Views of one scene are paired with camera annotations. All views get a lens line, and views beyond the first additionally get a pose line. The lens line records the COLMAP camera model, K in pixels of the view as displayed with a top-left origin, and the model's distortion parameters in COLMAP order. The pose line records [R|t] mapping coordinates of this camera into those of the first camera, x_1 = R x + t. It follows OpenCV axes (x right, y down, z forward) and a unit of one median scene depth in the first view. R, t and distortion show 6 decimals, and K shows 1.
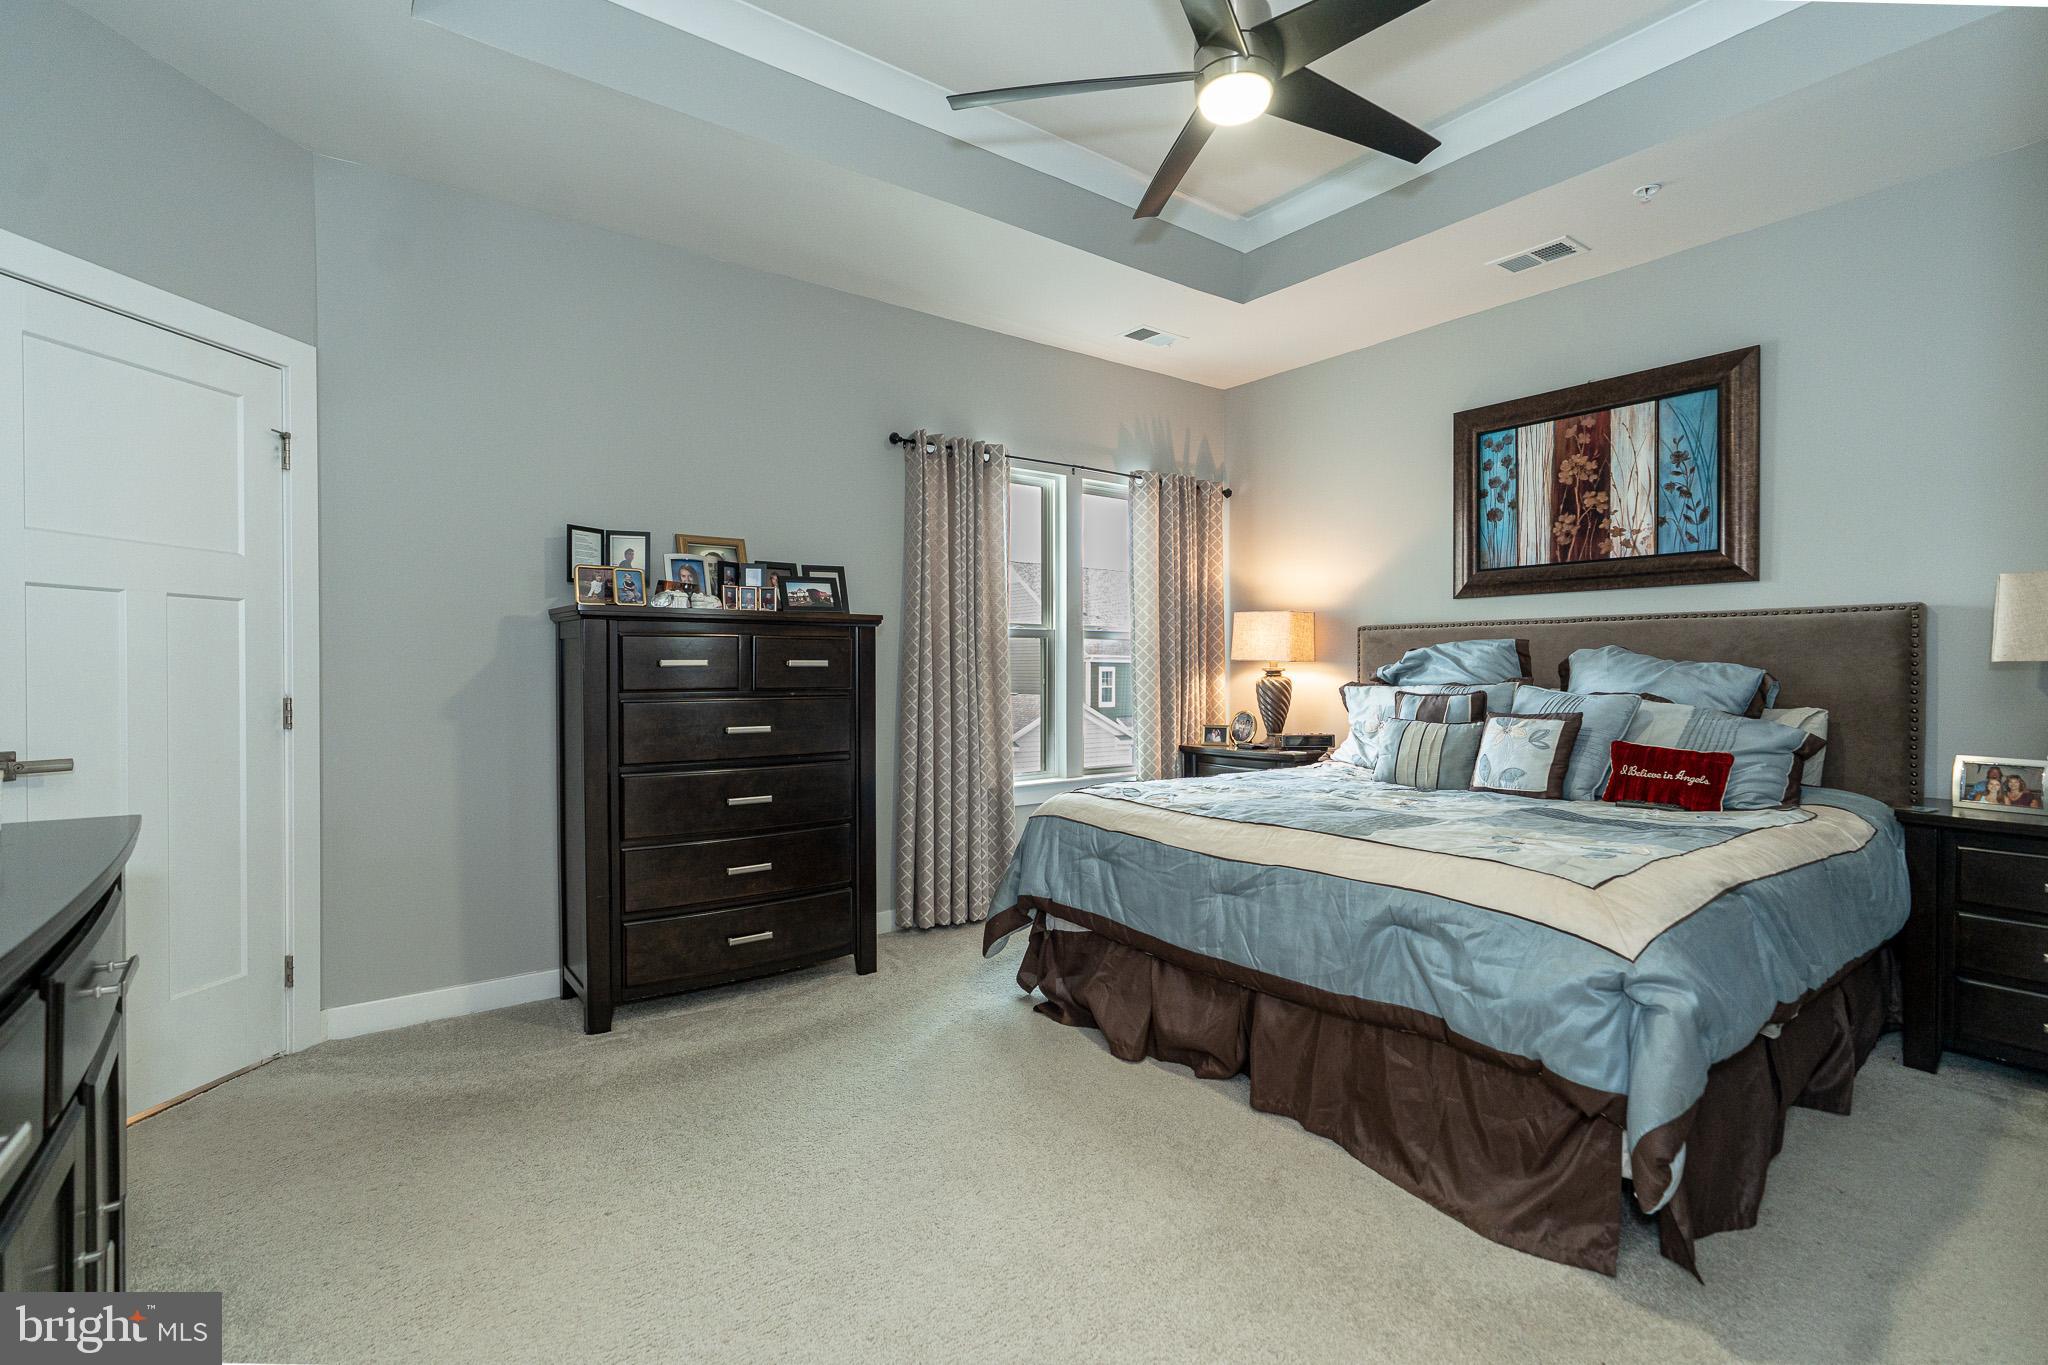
lens RADIAL K [[926.3, 0, 1020.0], [0, 926.3, 671.7], [0, 0, 1]] dist [-0.007858, 0.004959]
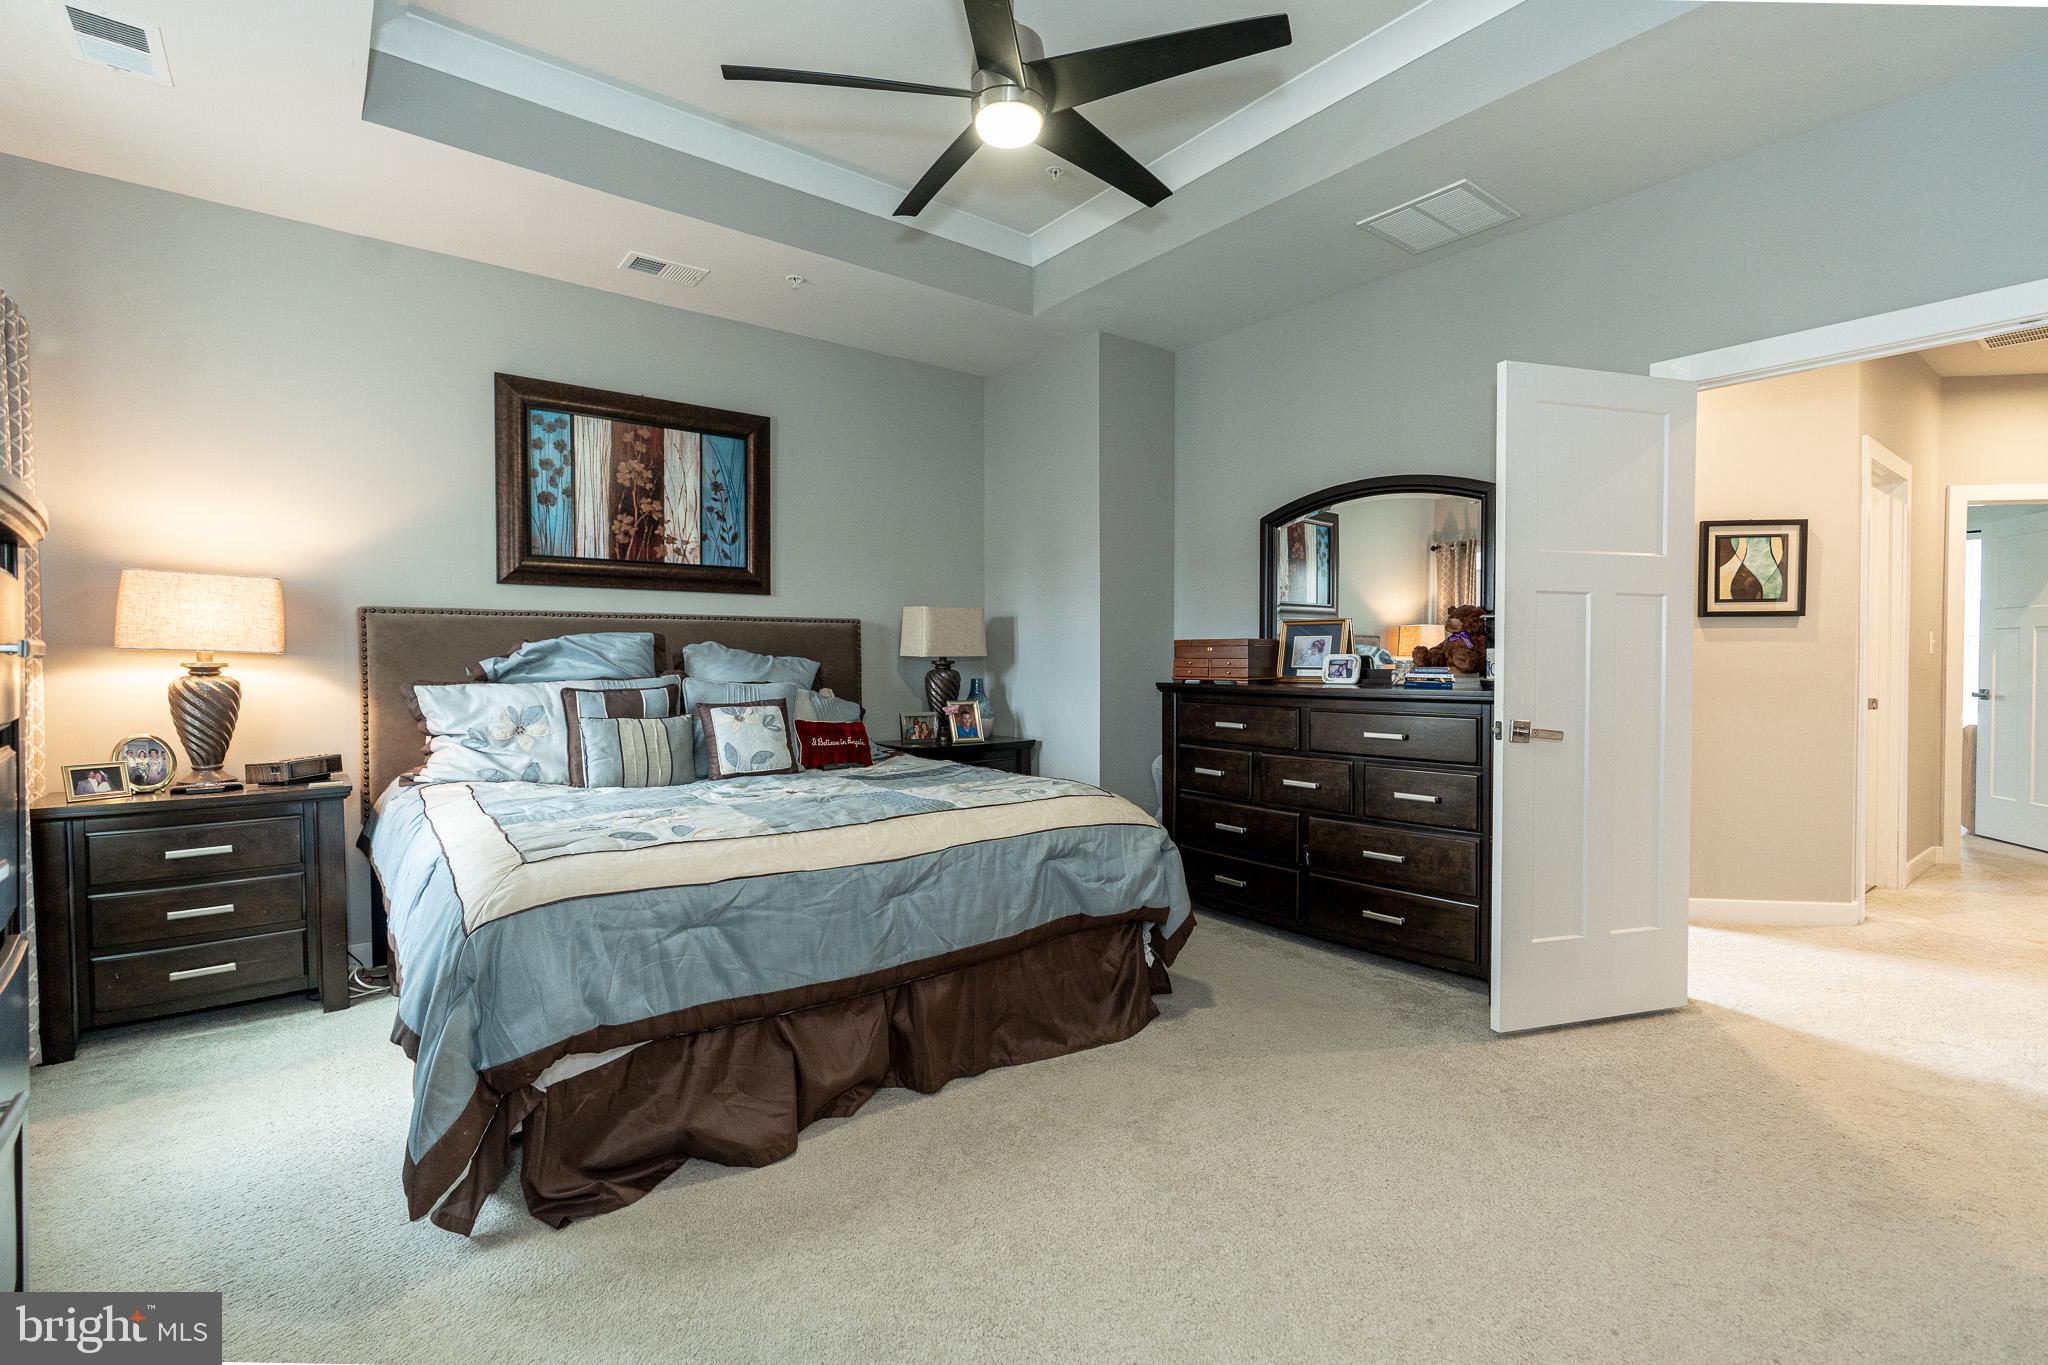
lens RADIAL K [[926.3, 0, 1030.3], [0, 926.3, 684.1], [0, 0, 1]] dist [-0.007858, 0.004959]
pose [[-0.013938, -0.025562, 0.999576, -0.471483], [0.007979, 0.999639, 0.025675, -0.001575], [-0.999871, 0.008334, -0.013729, 0.562668]]
